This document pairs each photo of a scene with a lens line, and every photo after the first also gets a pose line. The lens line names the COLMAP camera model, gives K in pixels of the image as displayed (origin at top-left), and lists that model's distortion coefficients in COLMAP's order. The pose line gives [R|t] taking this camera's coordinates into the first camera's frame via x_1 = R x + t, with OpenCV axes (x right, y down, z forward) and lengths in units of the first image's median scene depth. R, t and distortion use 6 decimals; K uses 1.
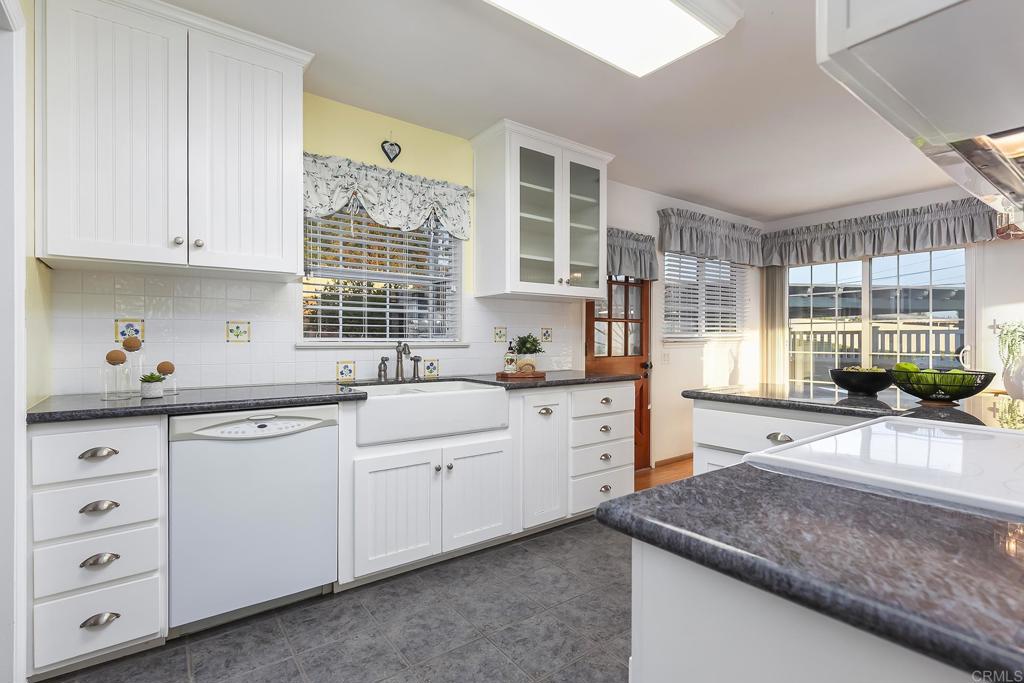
lens RADIAL K [[500.9, 0, 512.0], [0, 500.9, 341.5], [0, 0, 1]] dist [0.000204, -0.000049]
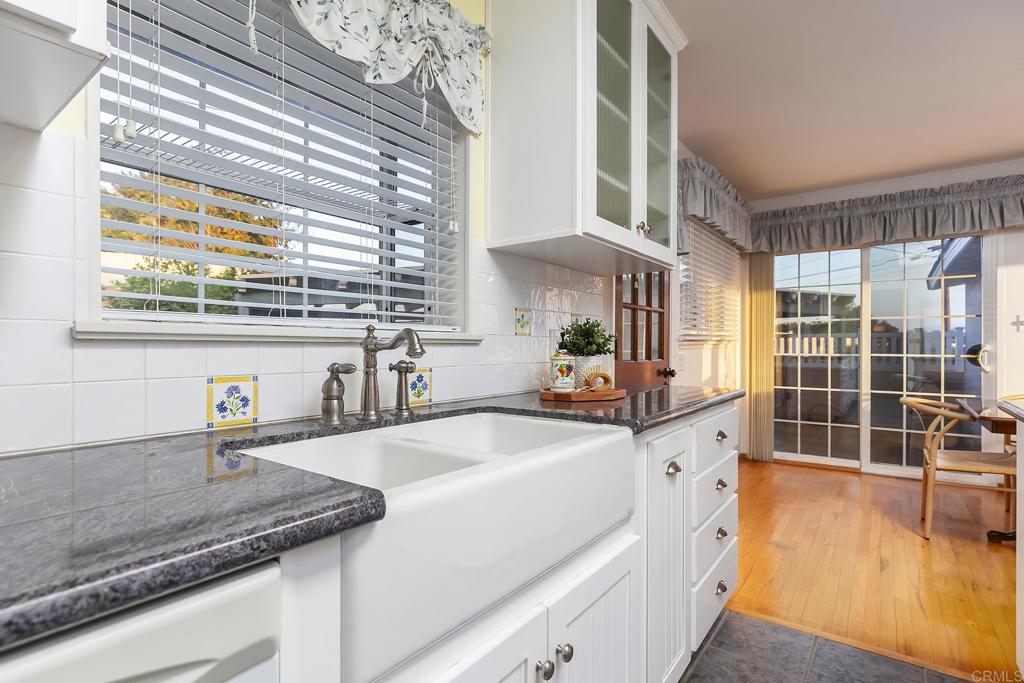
lens RADIAL K [[511.3, 0, 512.0], [0, 511.3, 341.5], [0, 0, 1]] dist [-0.000540, -0.000456]
pose [[0.958757, 0.002147, 0.284220, -0.222560], [0.001981, 0.999897, -0.014234, 0.018346], [-0.284221, 0.014210, 0.958653, 0.530441]]
